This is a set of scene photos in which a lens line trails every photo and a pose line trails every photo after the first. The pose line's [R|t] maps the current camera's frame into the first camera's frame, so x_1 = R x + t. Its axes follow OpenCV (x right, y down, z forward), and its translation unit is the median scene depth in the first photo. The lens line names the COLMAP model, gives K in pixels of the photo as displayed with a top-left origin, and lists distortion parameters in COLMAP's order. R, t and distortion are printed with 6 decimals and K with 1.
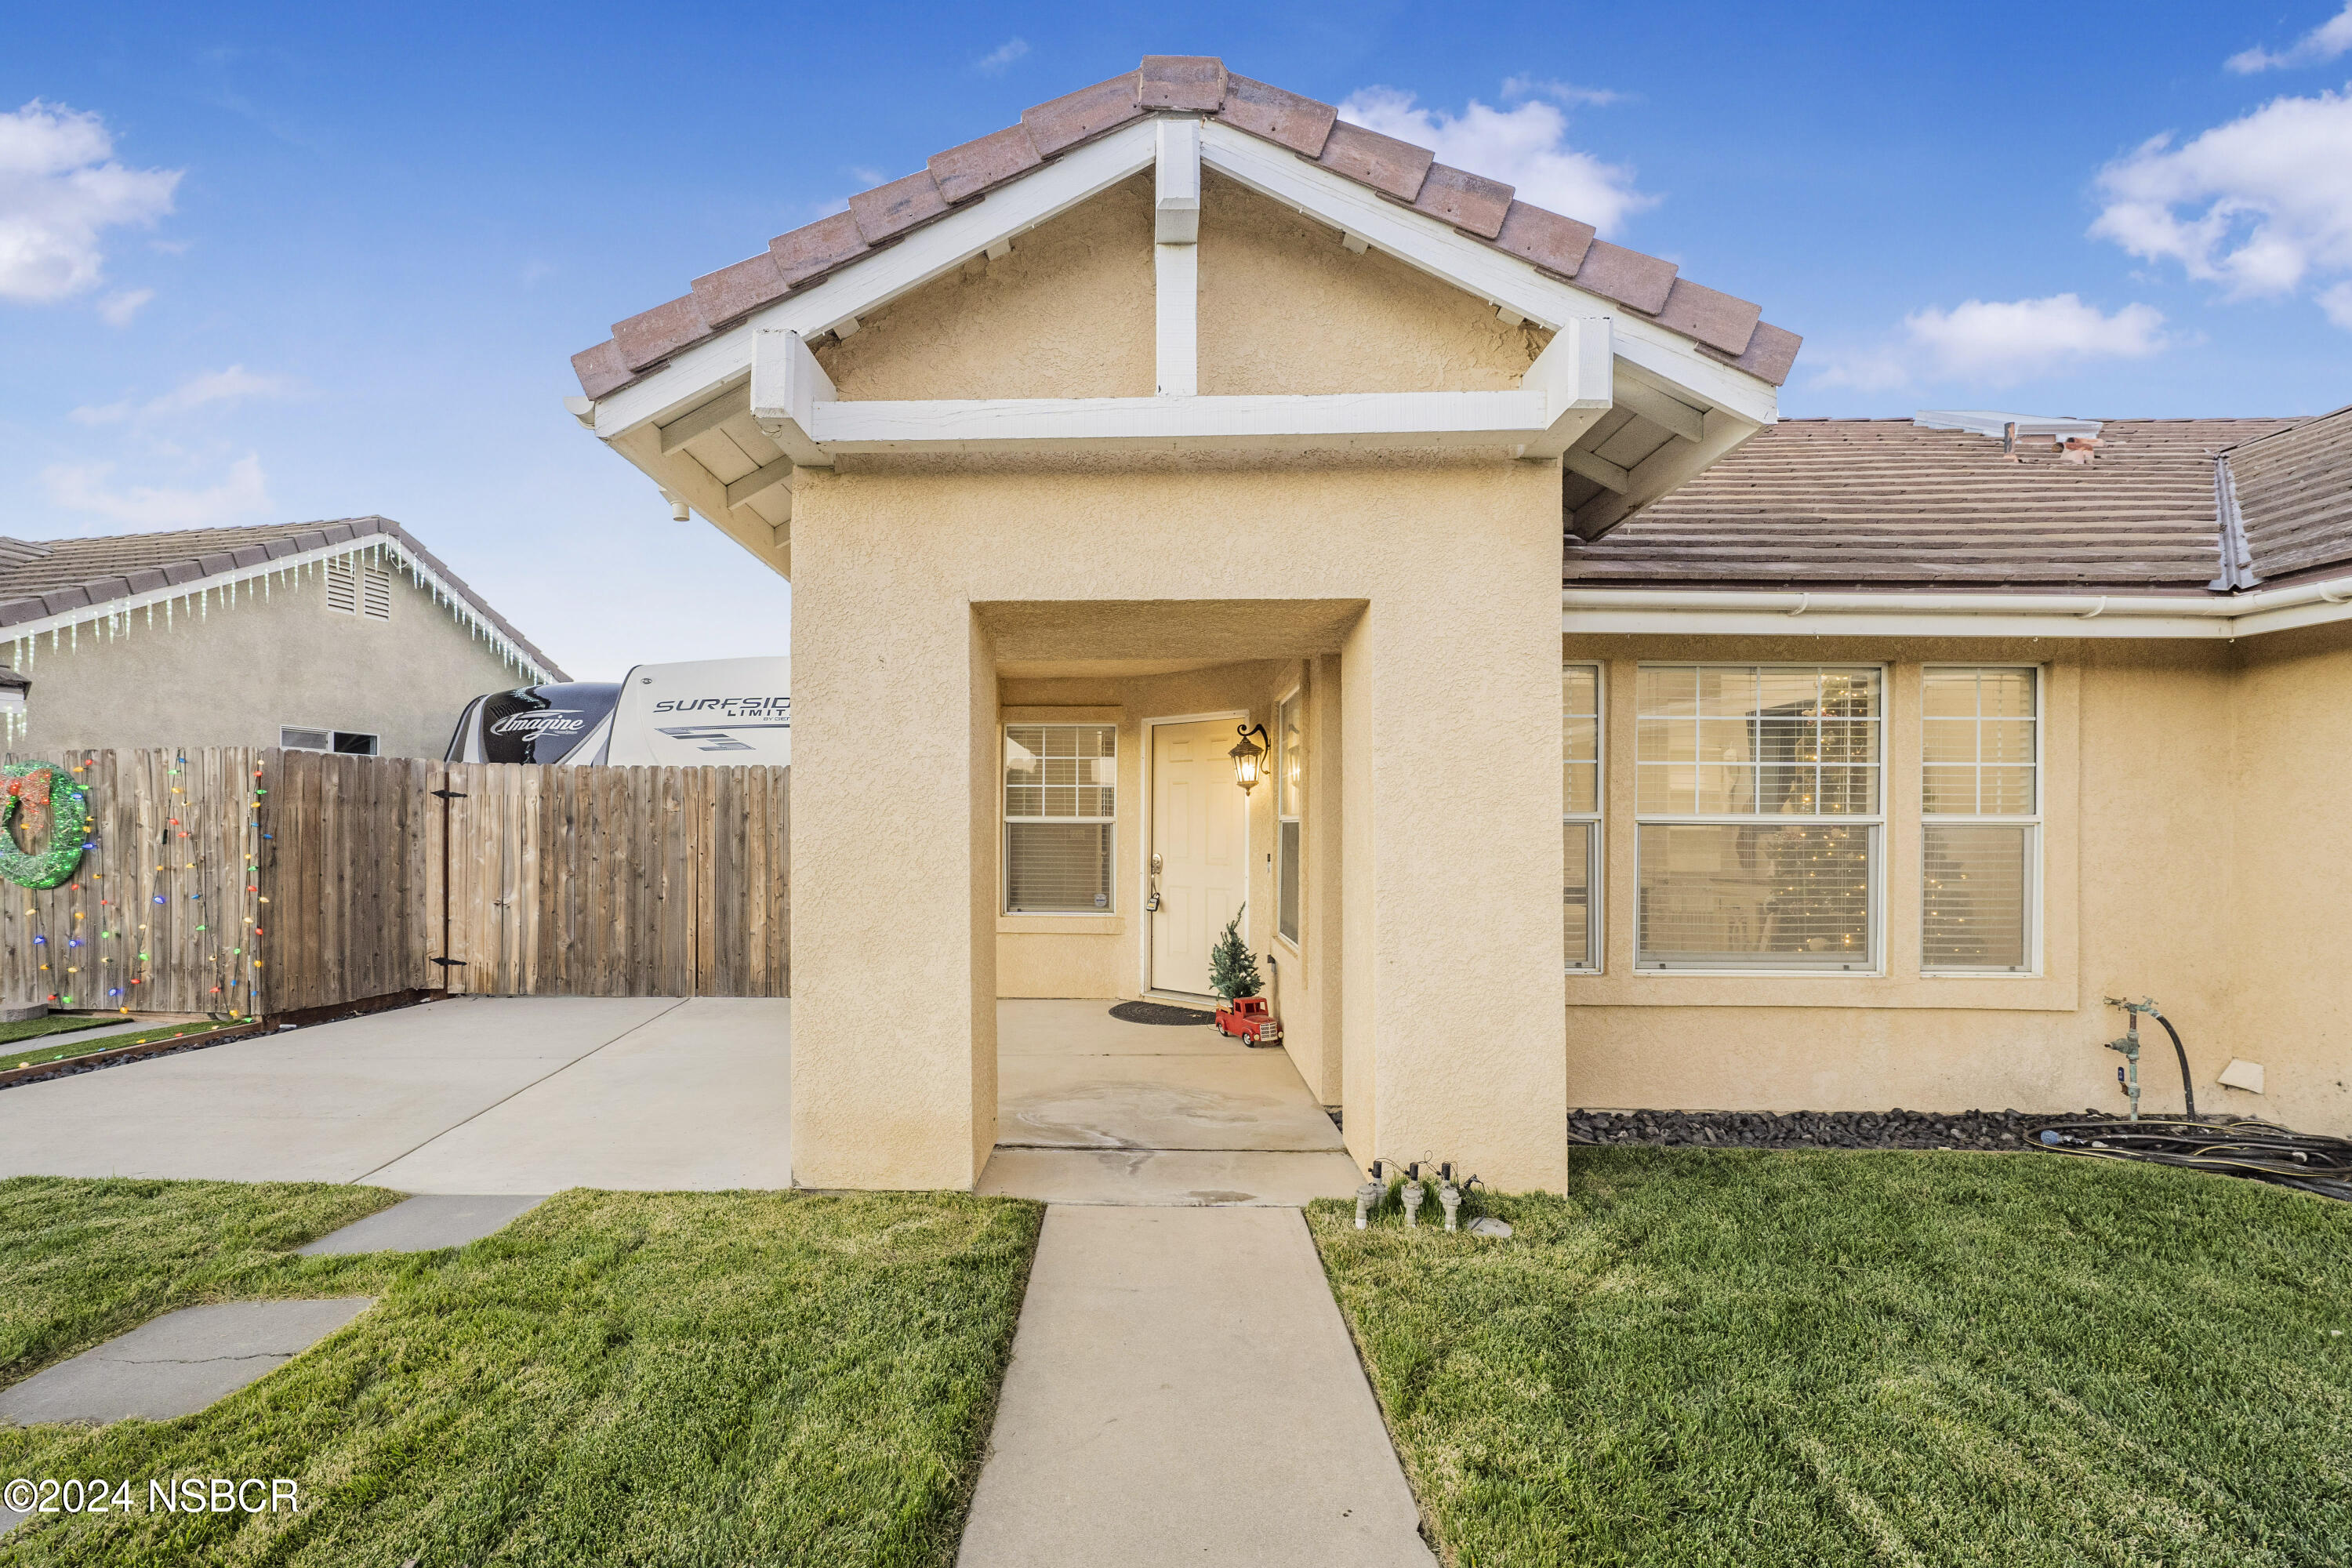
lens RADIAL K [[1017.2, 0, 1130.4], [0, 1017.2, 818.4], [0, 0, 1]] dist [-0.009906, -0.000025]
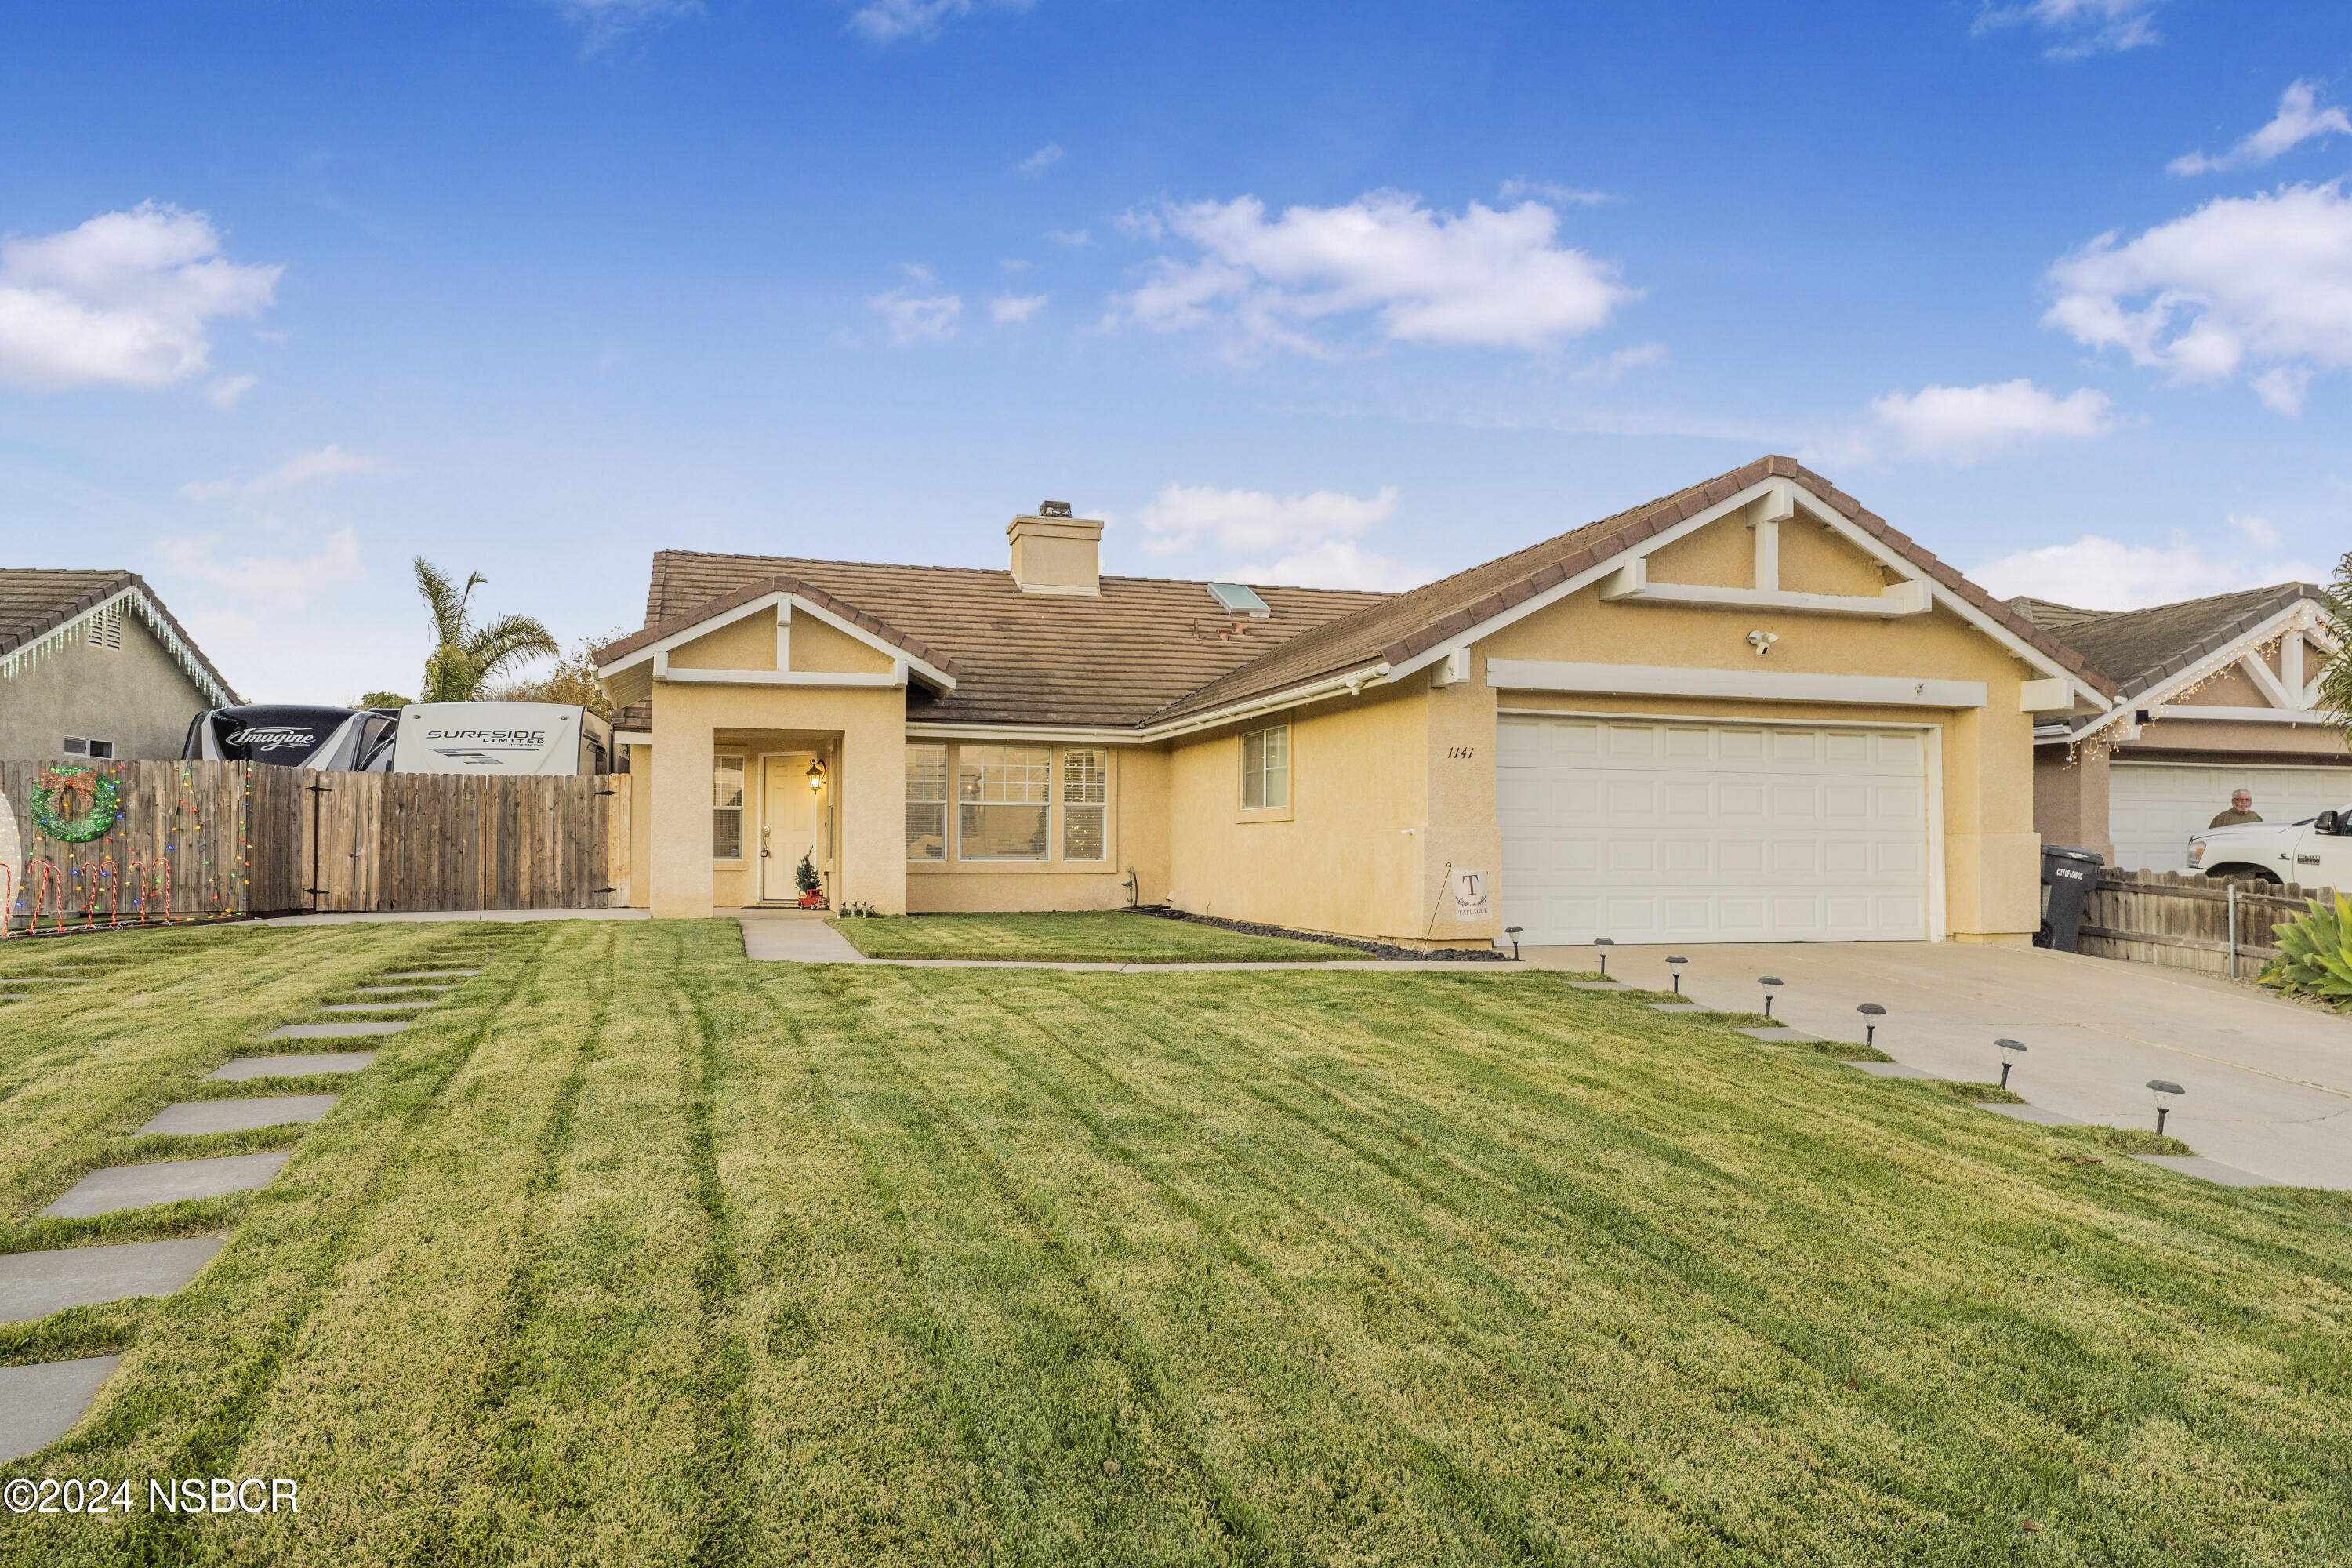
lens RADIAL K [[1484.2, 0, 1175.5], [0, 1484.2, 829.0], [0, 0, 1]] dist [0.008155, 0.001630]
pose [[0.949401, 0.003821, 0.314044, -0.112340], [-0.000210, 0.999933, -0.011533, 0.068287], [-0.314067, 0.010883, 0.949338, -1.730497]]
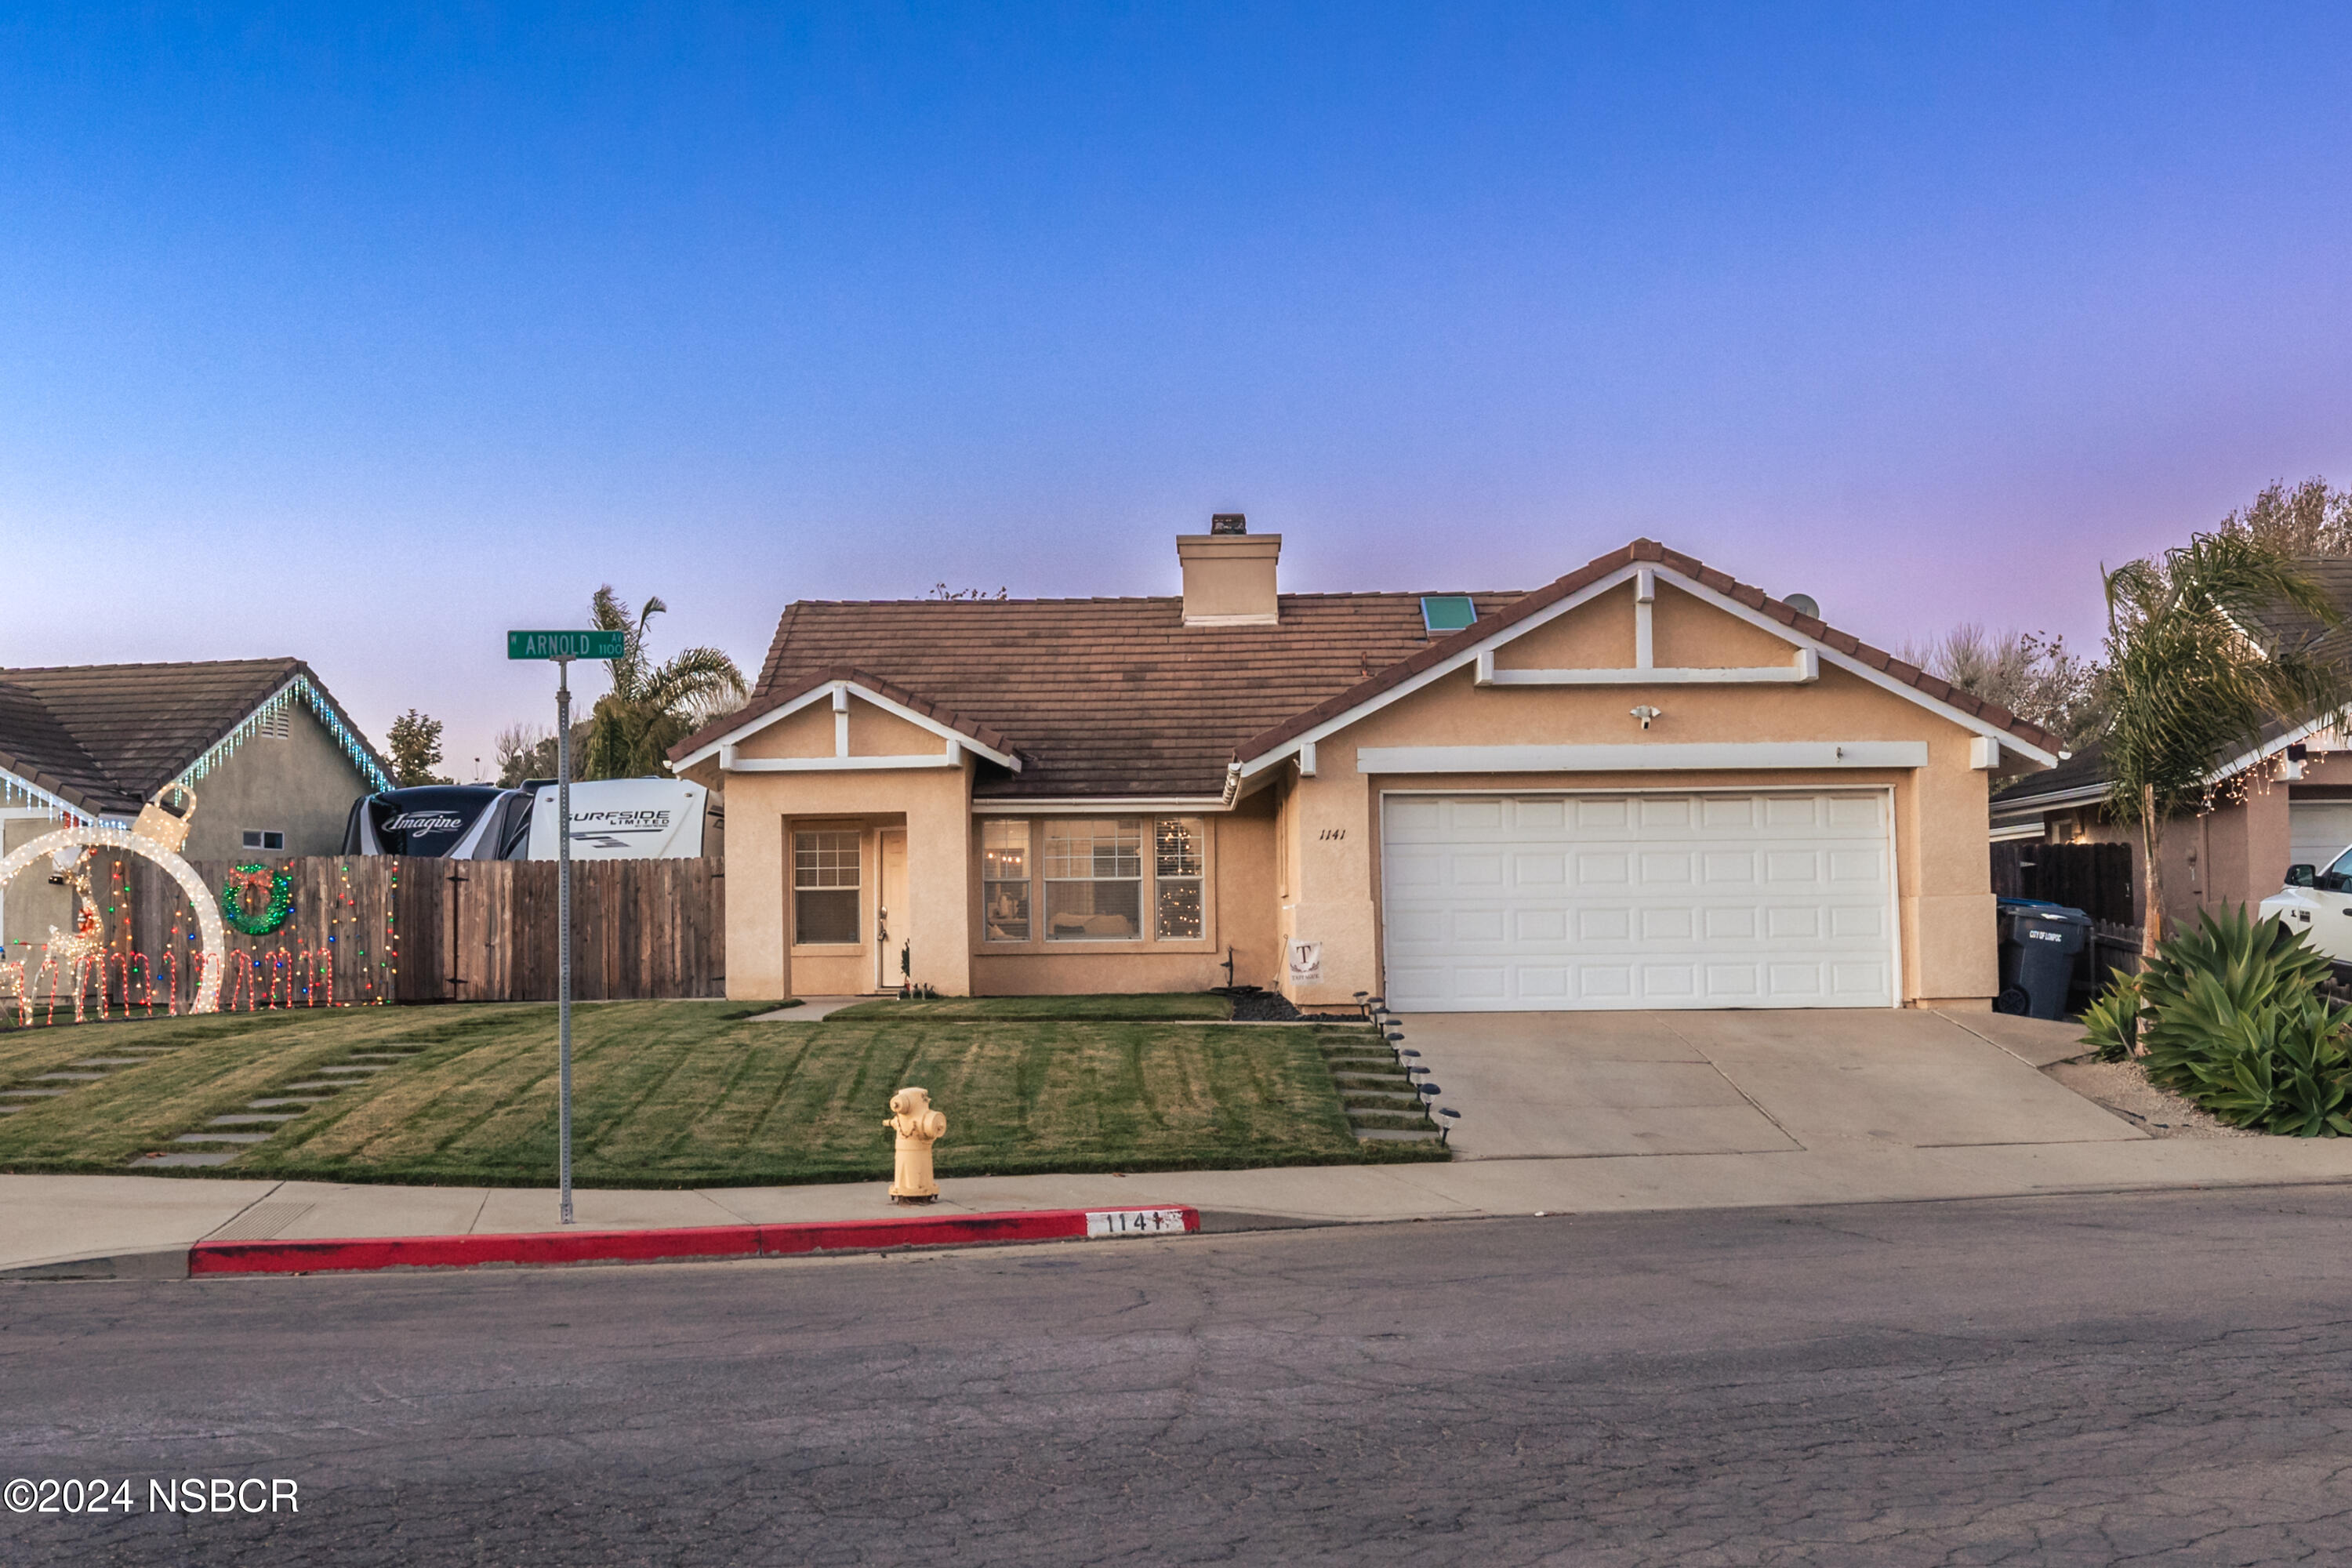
lens RADIAL K [[2911.2, 0, 1176.0], [0, 2911.2, 784.0], [0, 0, 1]] dist [-0.037492, -0.018490]
pose [[0.999854, -0.016595, 0.004146, 0.481407], [0.016779, 0.998638, -0.049394, 0.074952], [-0.003321, 0.049457, 0.998771, -3.745560]]
